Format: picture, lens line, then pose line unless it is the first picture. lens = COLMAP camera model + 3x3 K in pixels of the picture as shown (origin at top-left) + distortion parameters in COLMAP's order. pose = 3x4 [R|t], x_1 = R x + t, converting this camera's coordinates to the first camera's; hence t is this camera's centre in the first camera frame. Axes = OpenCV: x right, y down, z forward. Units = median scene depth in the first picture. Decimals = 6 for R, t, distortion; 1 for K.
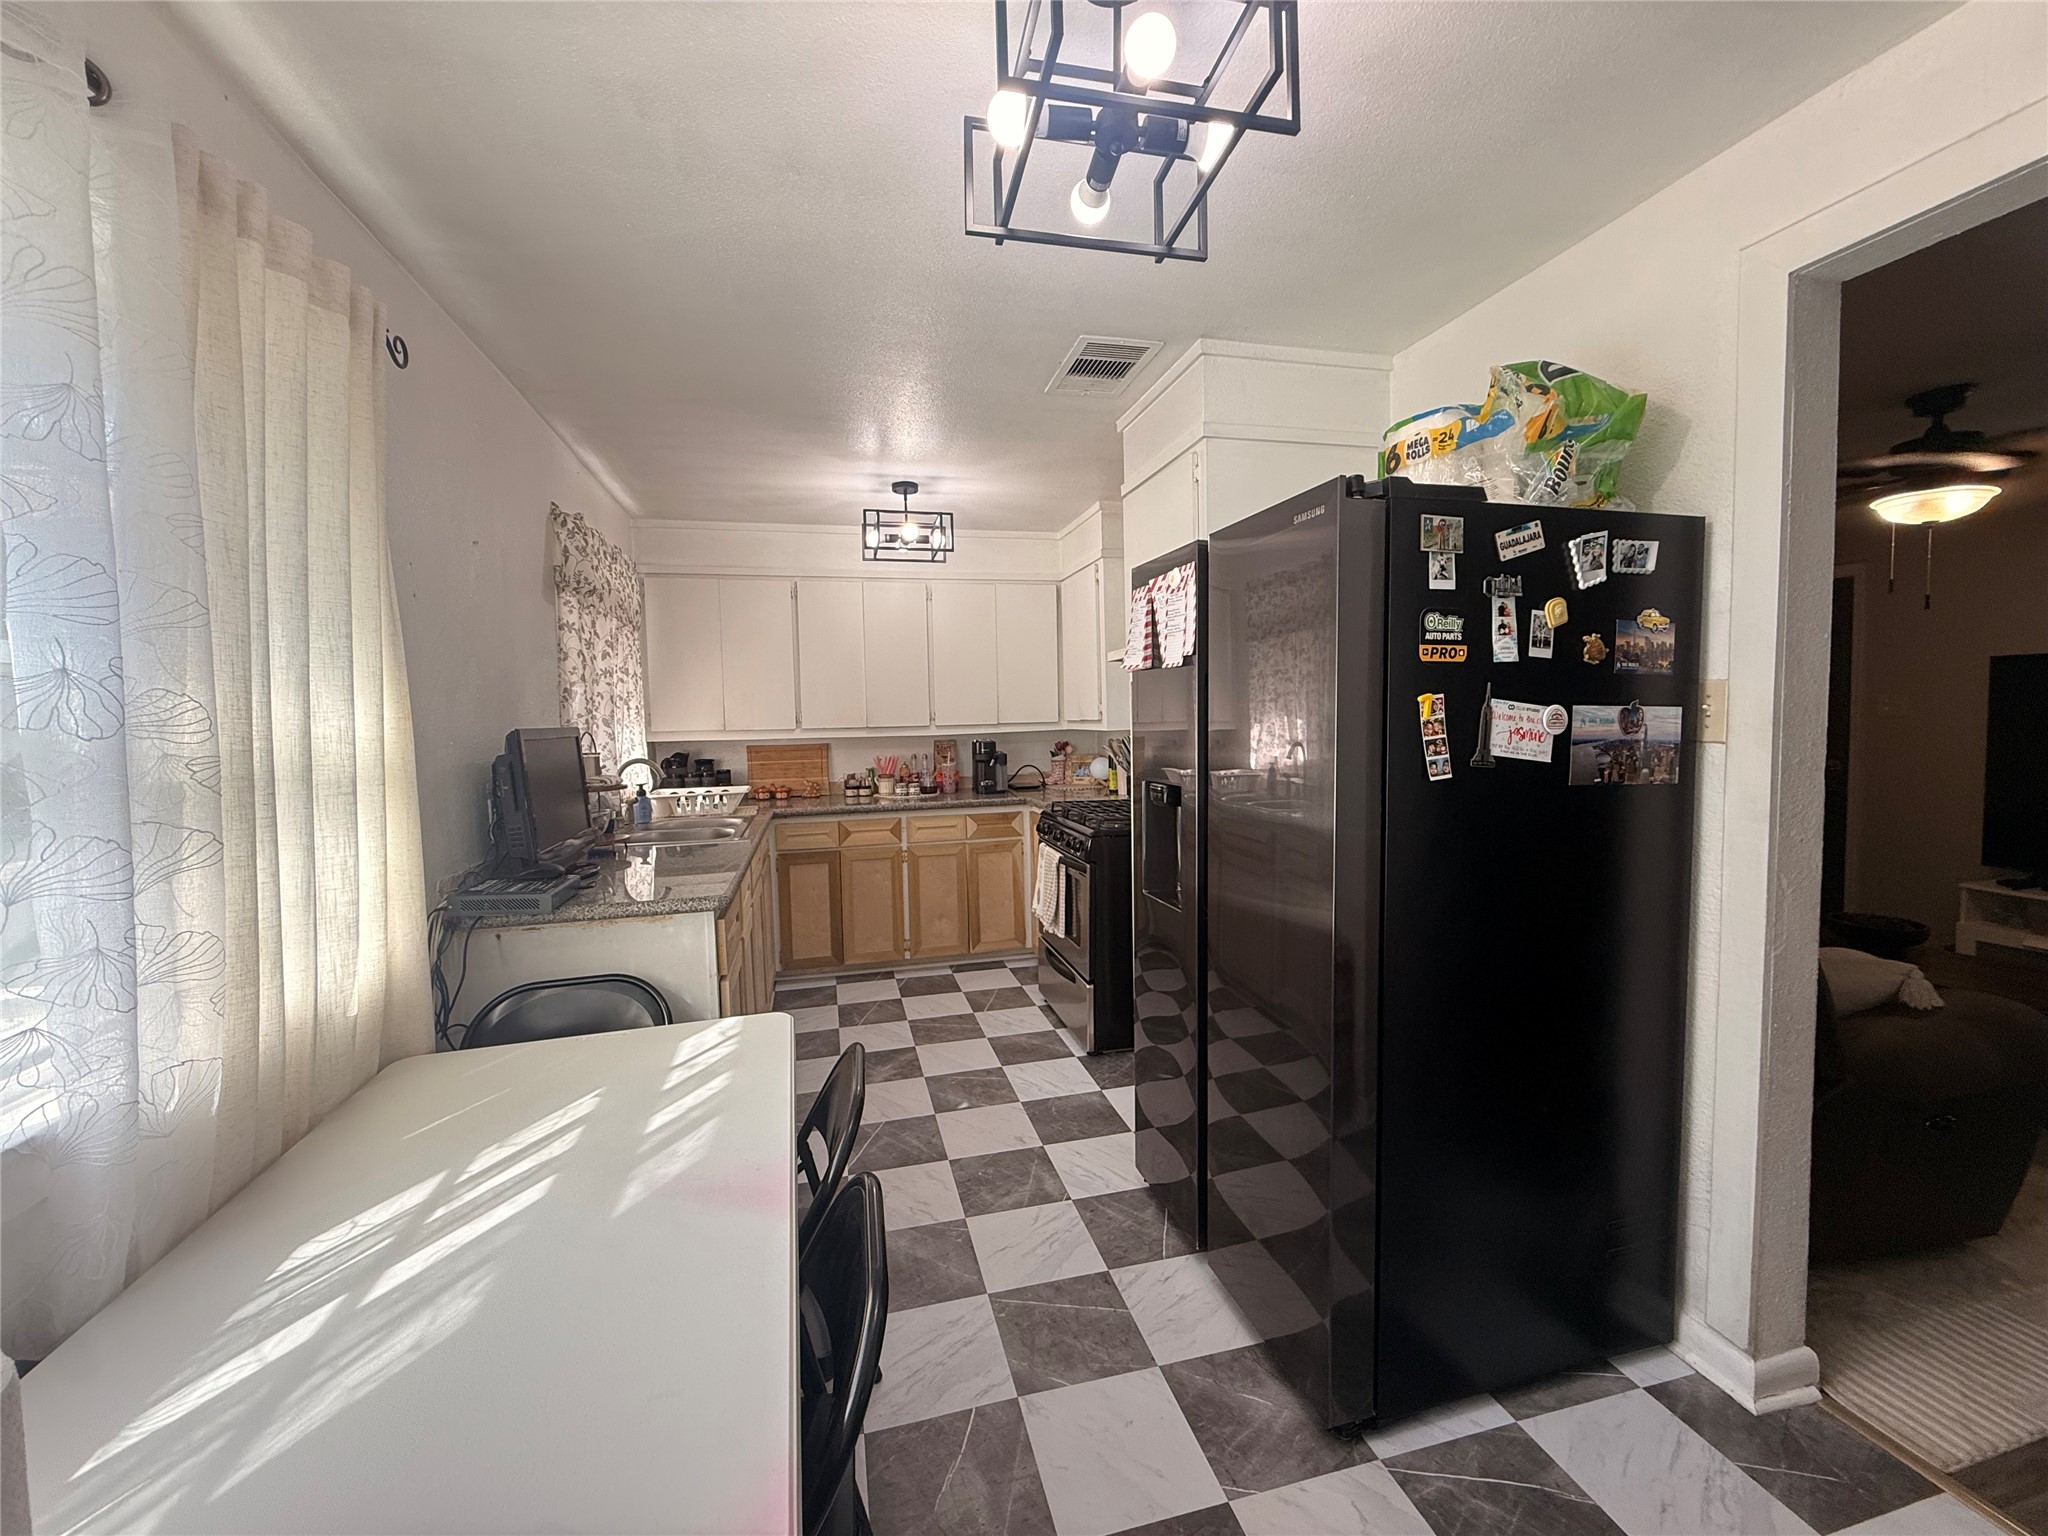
lens RADIAL K [[807.9, 0, 1016.6], [0, 807.9, 760.2], [0, 0, 1]] dist [0.000467, 0.000274]
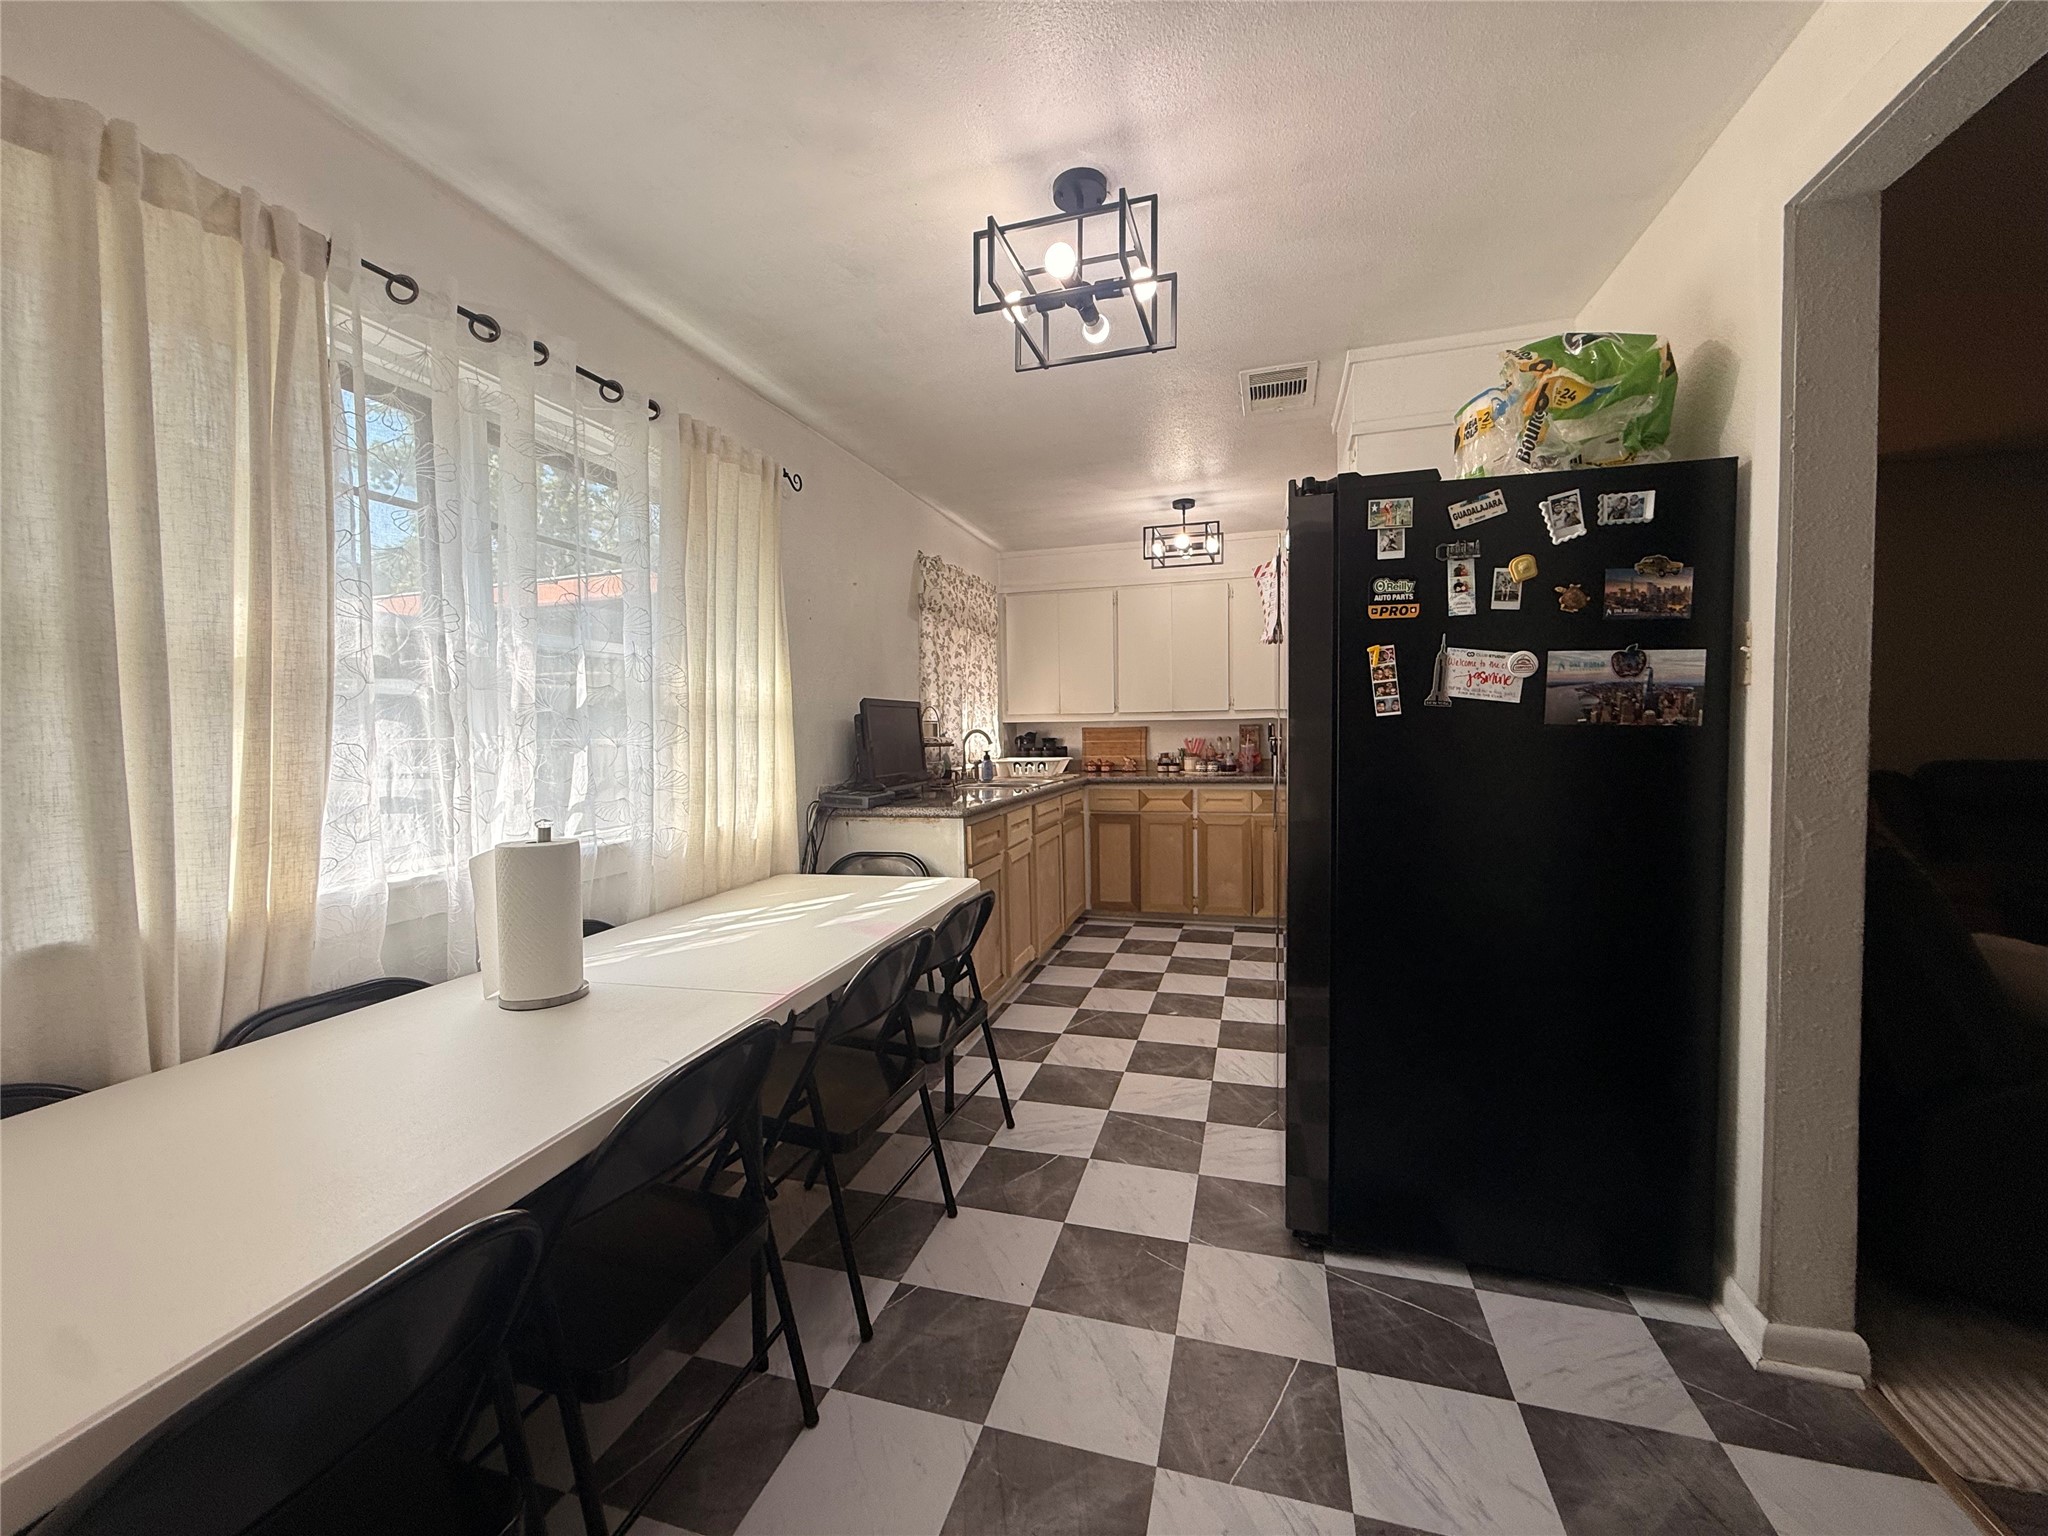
lens RADIAL K [[807.9, 0, 1026.1], [0, 807.9, 757.9], [0, 0, 1]] dist [0.000467, 0.000274]
pose [[0.864234, 0.024598, -0.502489, 0.594903], [-0.029740, 0.999555, -0.002218, 0.094912], [0.502211, 0.016861, 0.864581, -0.285452]]
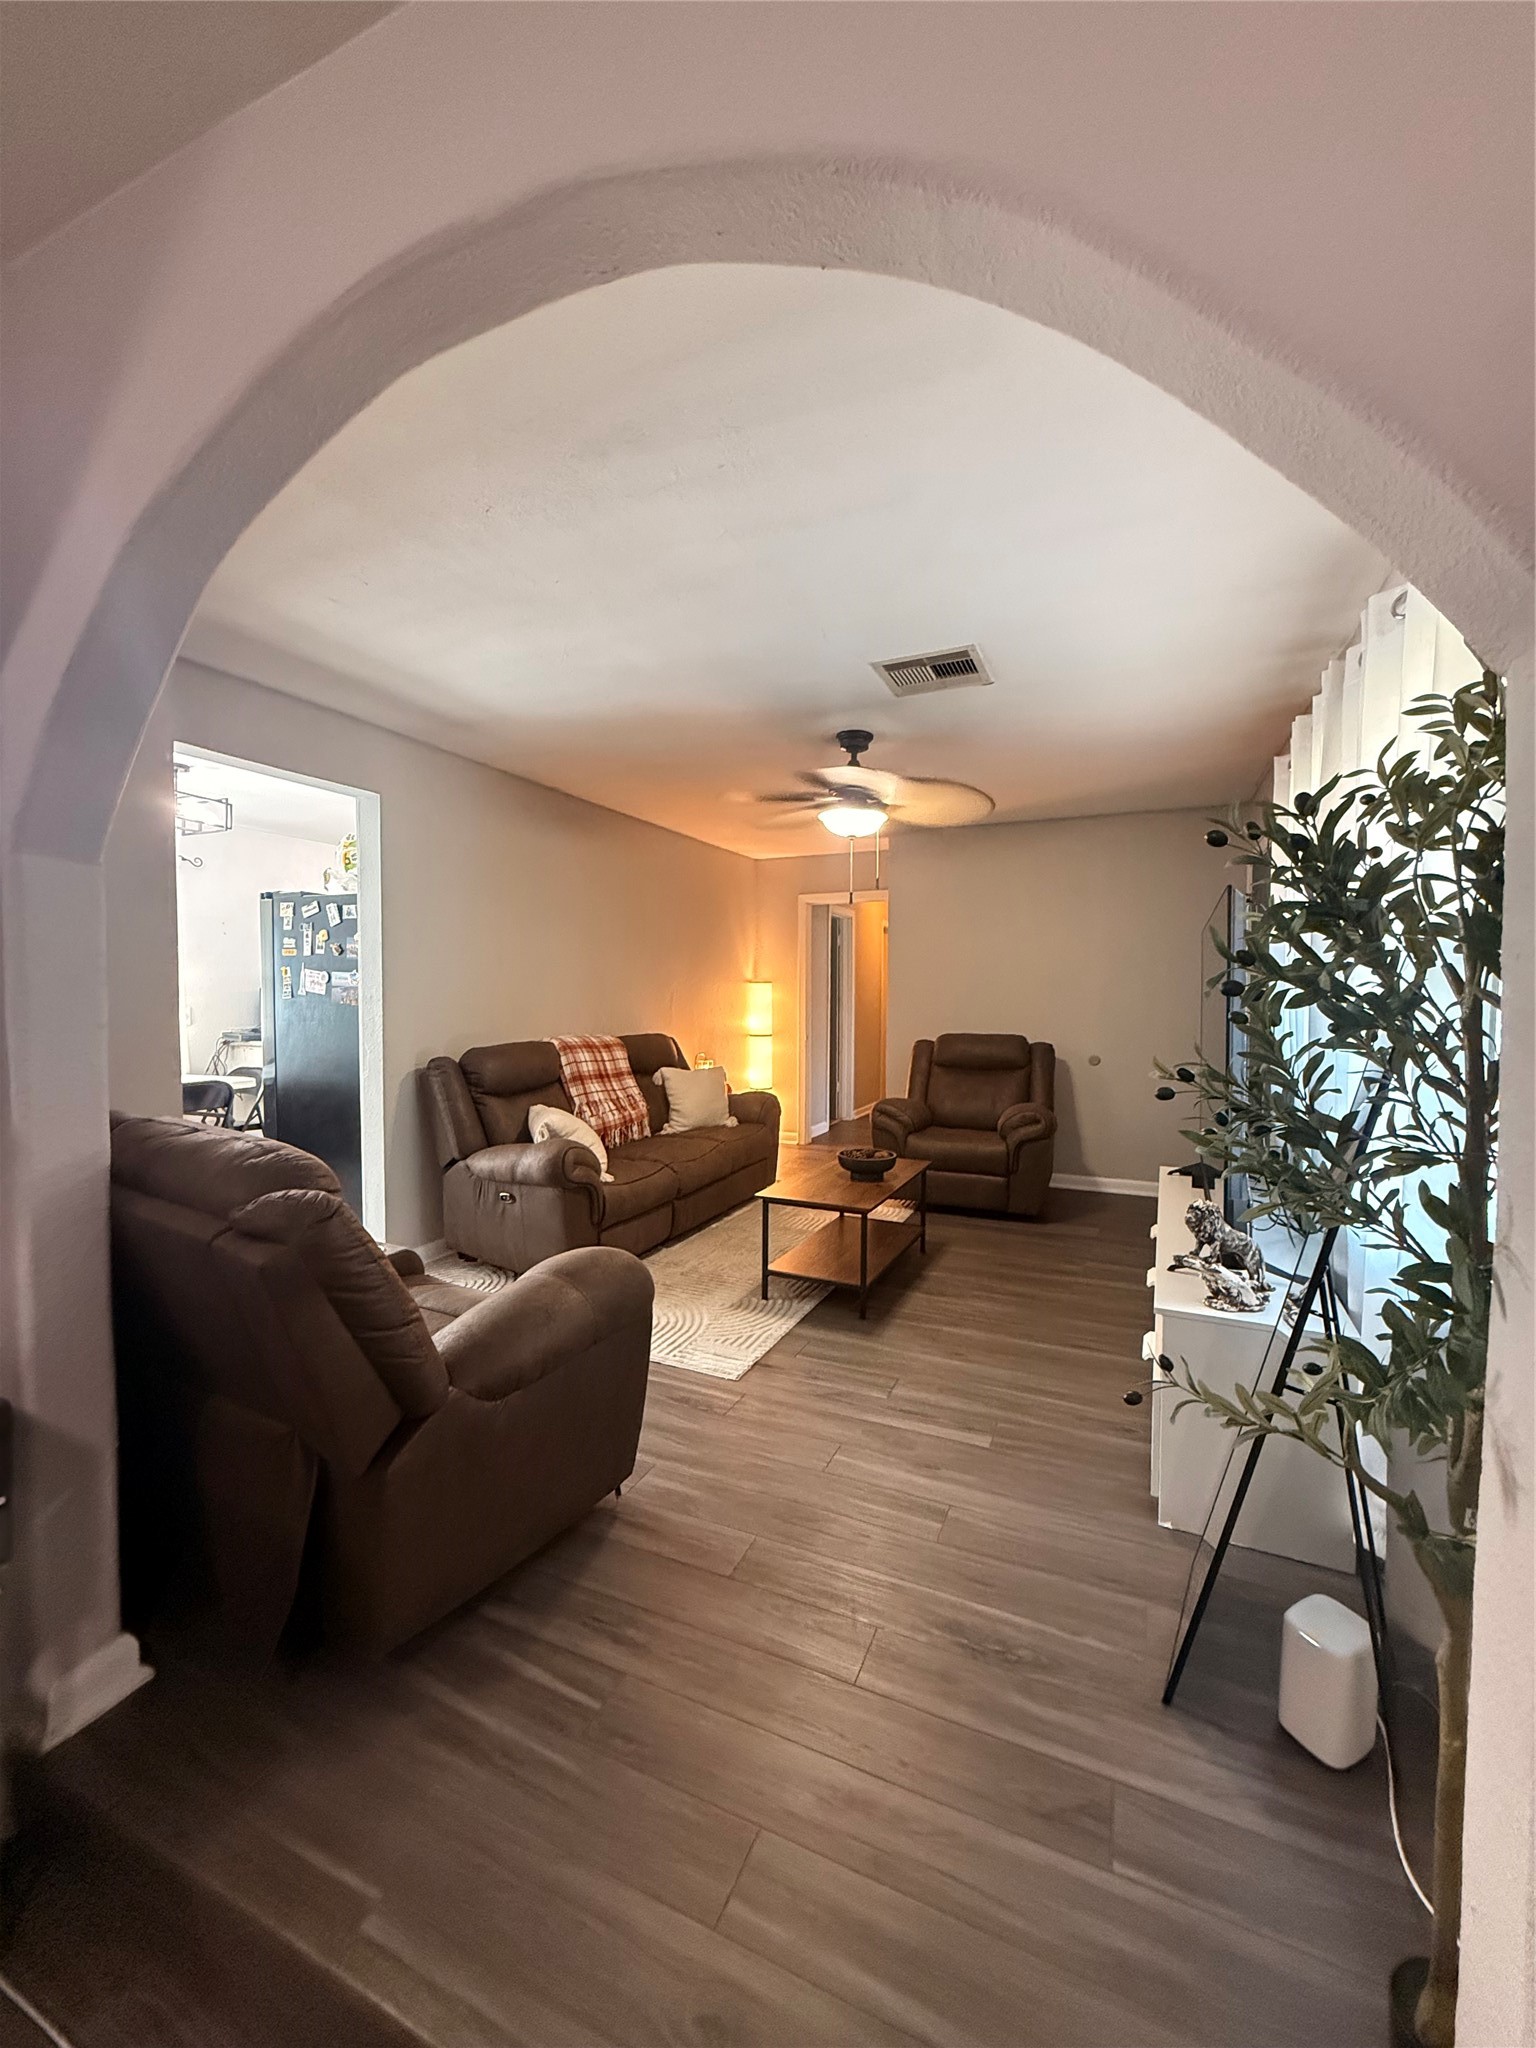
lens RADIAL K [[807.9, 0, 772.9], [0, 807.9, 1019.2], [0, 0, 1]] dist [0.000467, 0.000274]
pose [[0.784072, 0.048674, -0.618759, 3.142438], [-0.050926, 0.998604, 0.014022, -0.024947], [0.618577, 0.020517, 0.785456, -0.117774]]
